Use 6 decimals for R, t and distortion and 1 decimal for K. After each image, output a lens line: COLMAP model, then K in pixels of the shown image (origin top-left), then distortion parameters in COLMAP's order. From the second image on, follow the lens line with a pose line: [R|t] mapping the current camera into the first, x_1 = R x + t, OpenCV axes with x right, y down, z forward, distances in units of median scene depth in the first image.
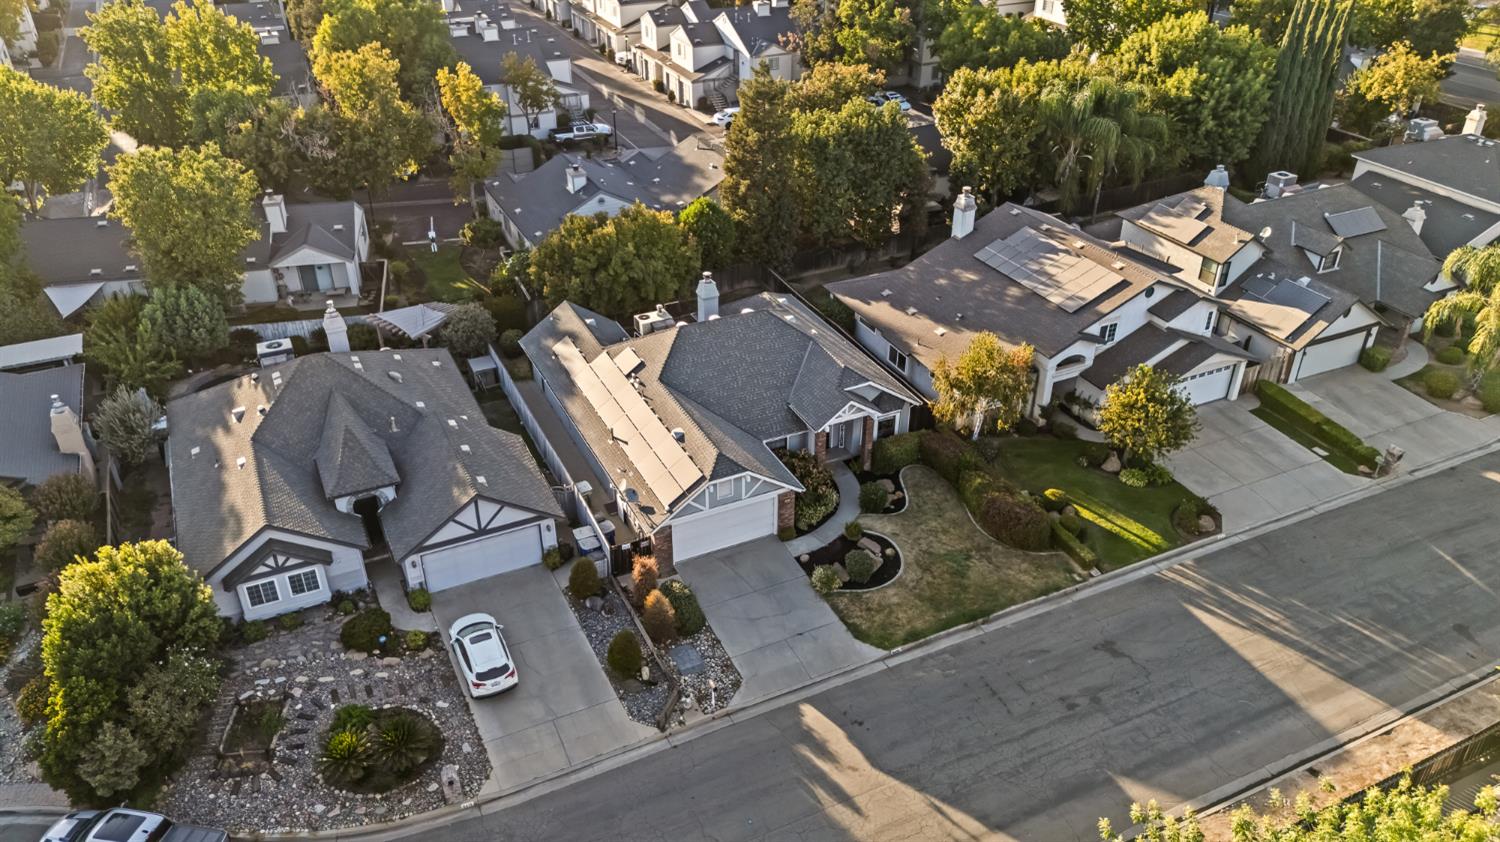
lens RADIAL K [[1106.1, 0, 745.4], [0, 1106.1, 421.4], [0, 0, 1]] dist [-0.003811, -0.001423]
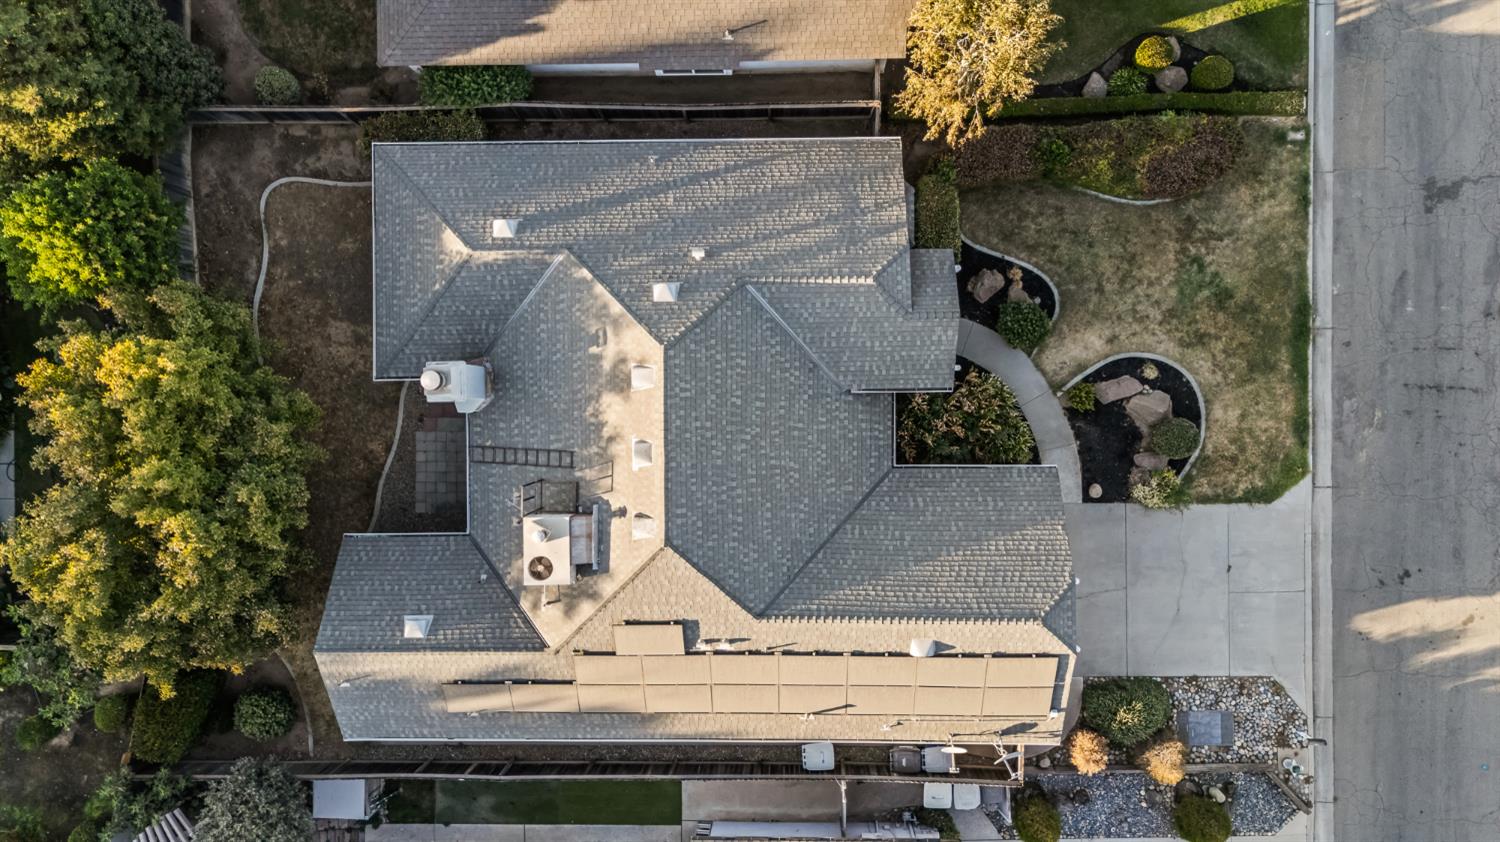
lens RADIAL K [[1106.1, 0, 754.1], [0, 1106.1, 412.8], [0, 0, 1]] dist [-0.003811, -0.001423]
pose [[0.425782, -0.904589, -0.020692, 0.024807], [0.511880, 0.221954, 0.829889, -0.586945], [-0.746116, -0.363944, 0.557545, 0.876913]]
